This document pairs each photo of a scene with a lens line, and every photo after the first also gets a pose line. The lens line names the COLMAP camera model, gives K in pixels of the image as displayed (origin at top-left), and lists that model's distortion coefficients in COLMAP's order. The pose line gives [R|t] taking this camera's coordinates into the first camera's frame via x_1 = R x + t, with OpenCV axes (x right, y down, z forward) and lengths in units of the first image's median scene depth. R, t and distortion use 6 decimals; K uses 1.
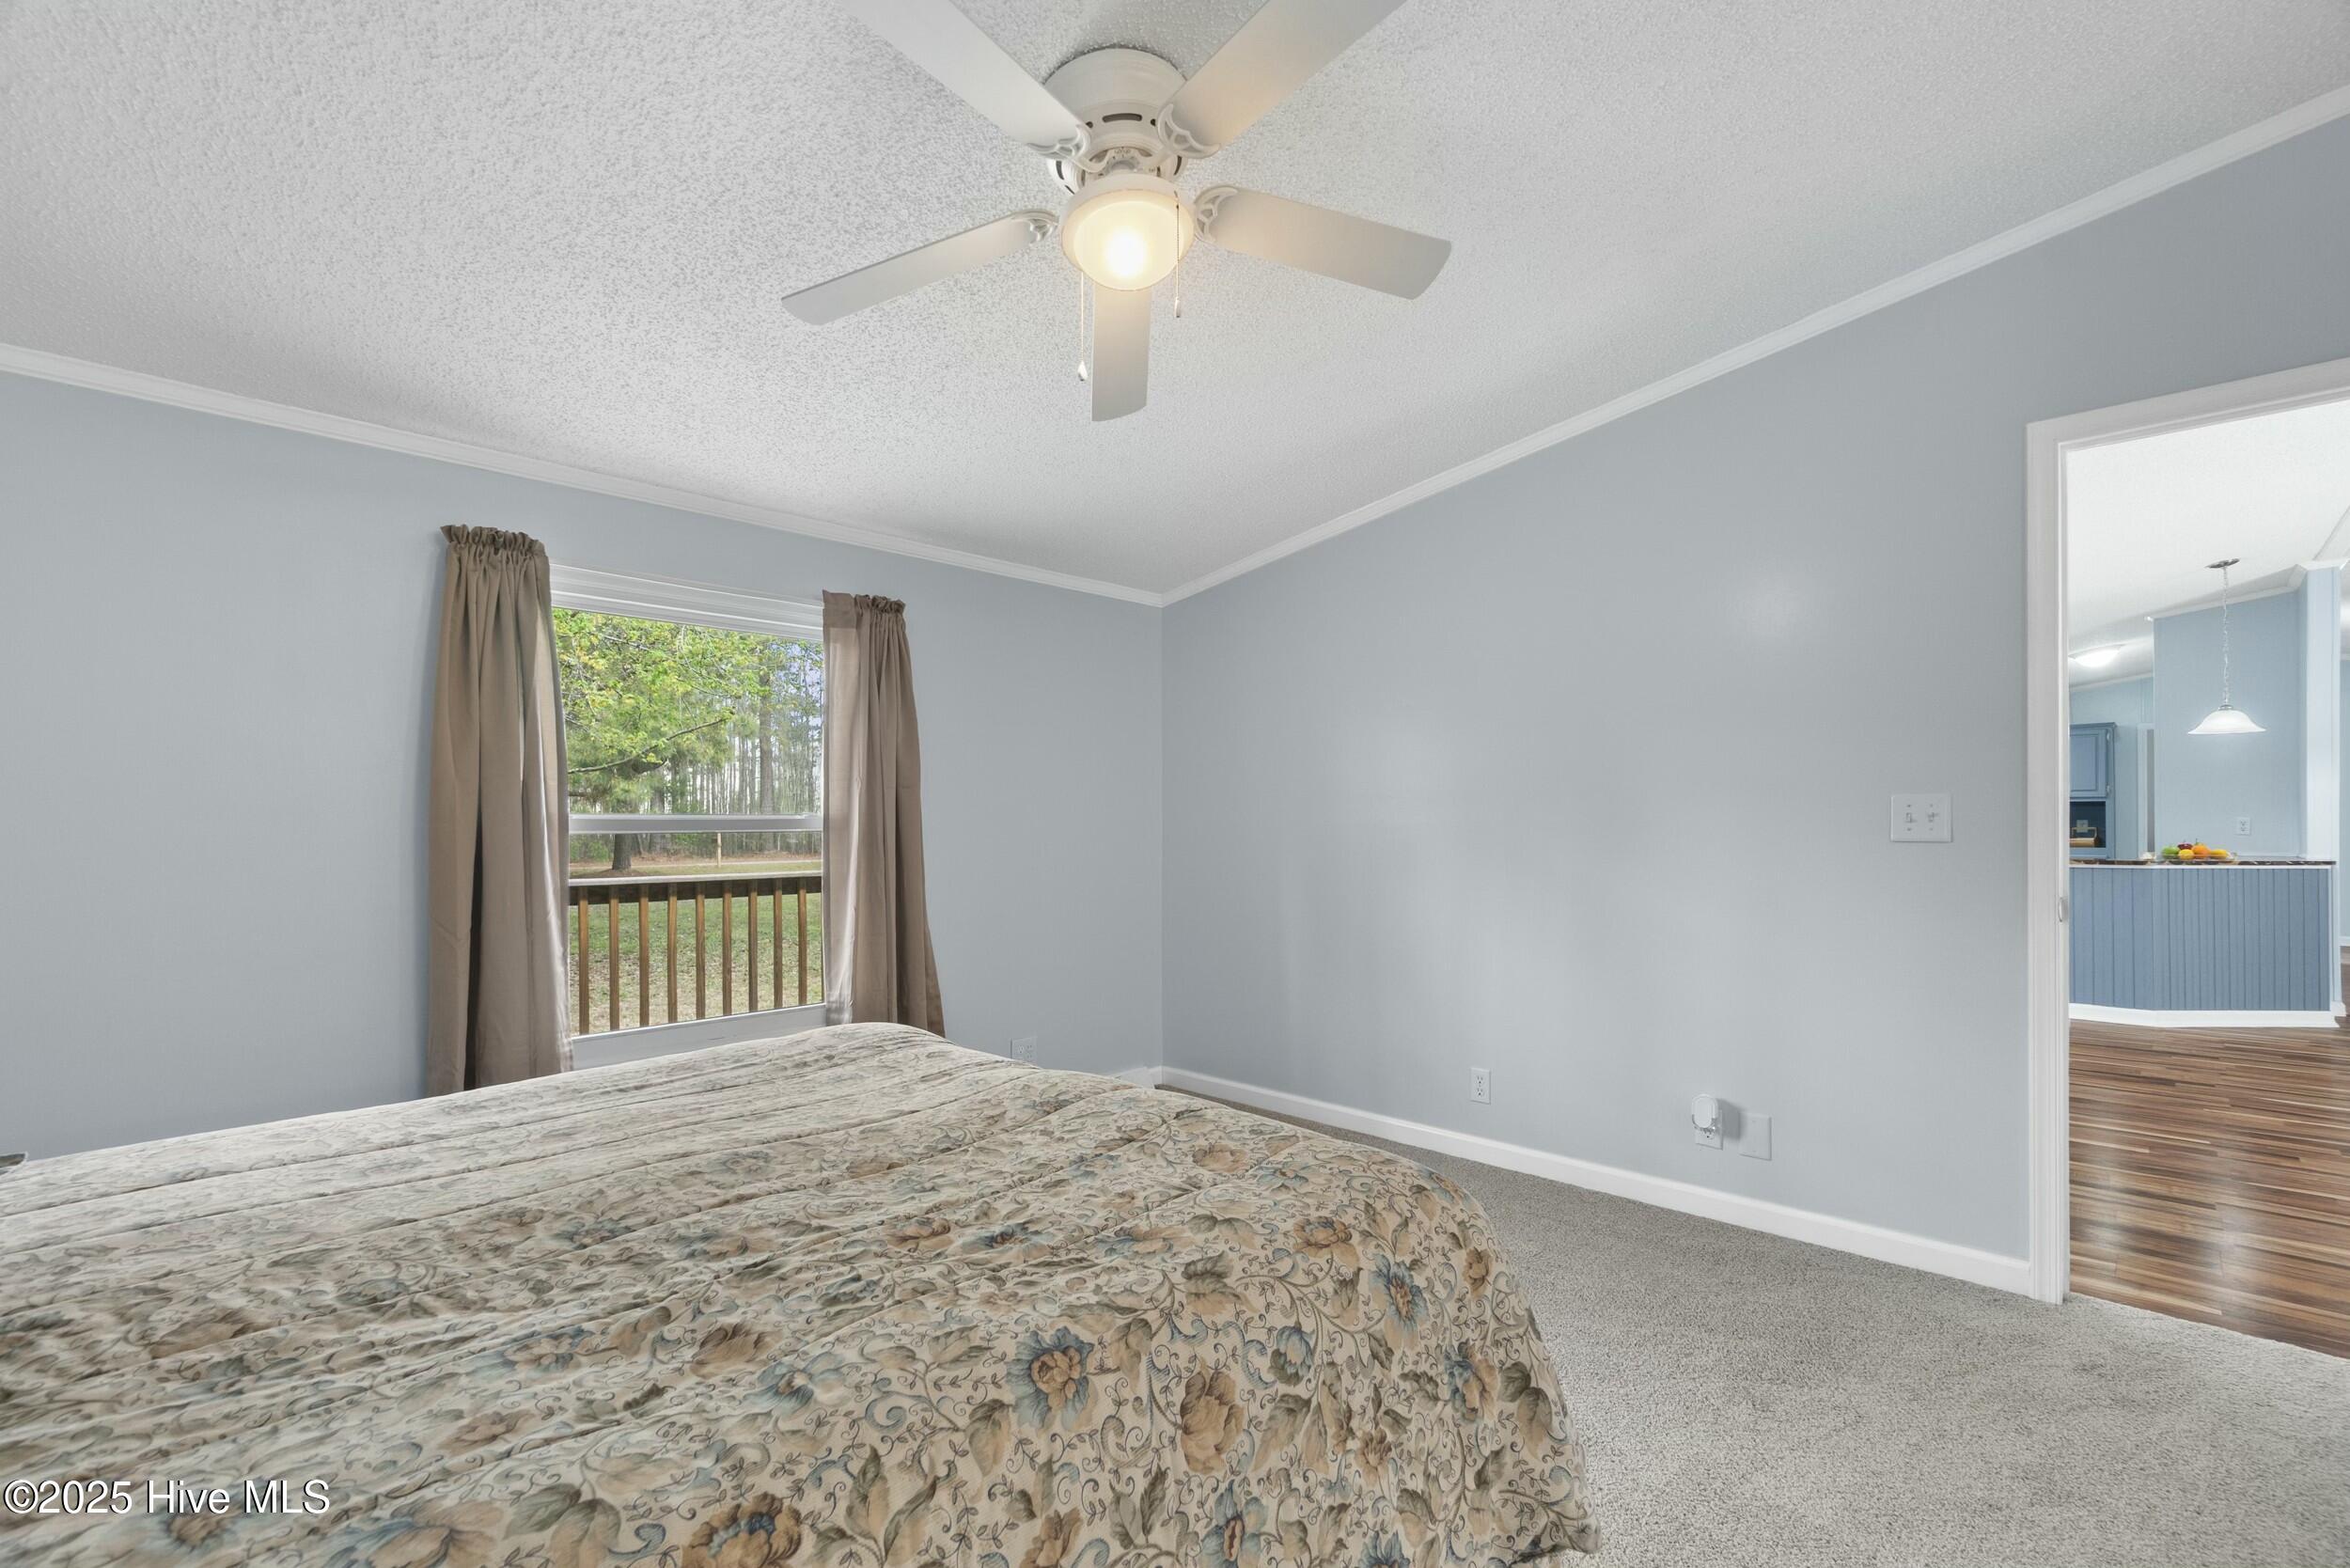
lens RADIAL K [[1034.2, 0, 1170.3], [0, 1034.2, 806.9], [0, 0, 1]] dist [-0.002834, 0.000798]
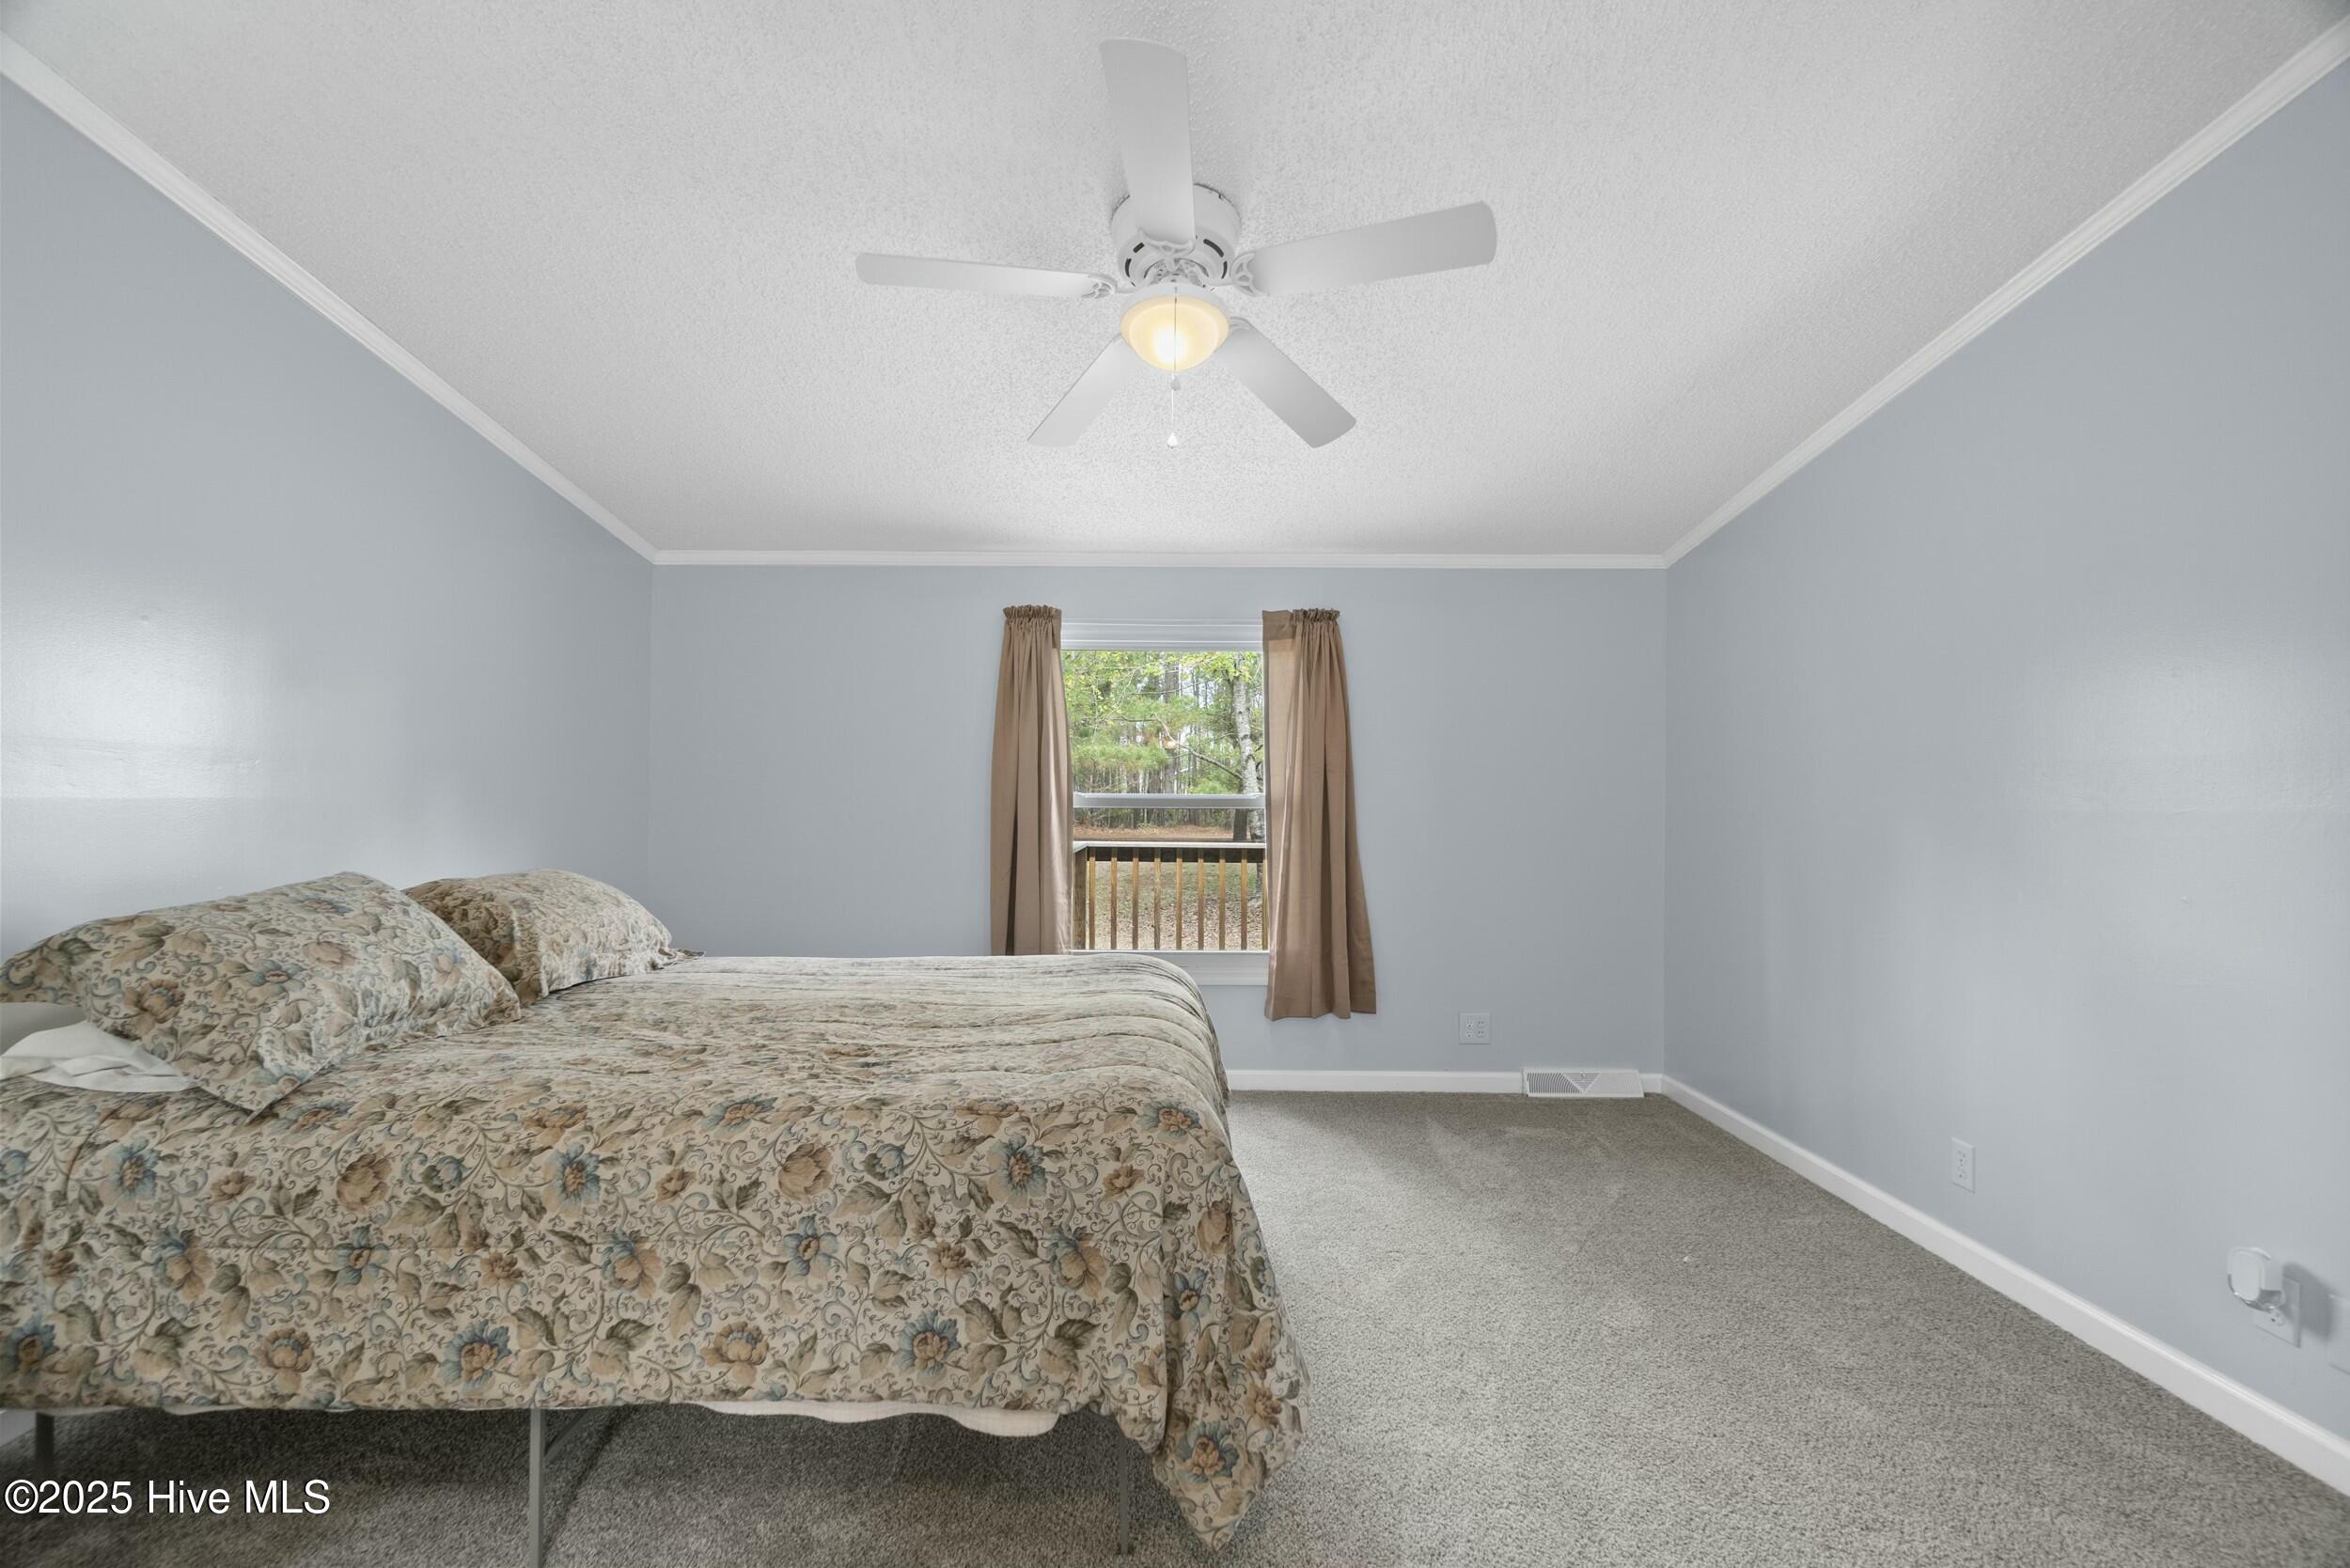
lens RADIAL K [[1034.2, 0, 1166.5], [0, 1034.2, 779.5], [0, 0, 1]] dist [-0.002834, 0.000798]
pose [[0.695143, -0.006604, -0.718842, 0.558486], [0.001743, 0.999970, -0.007502, -0.003708], [0.718870, 0.003962, 0.695133, 0.095258]]
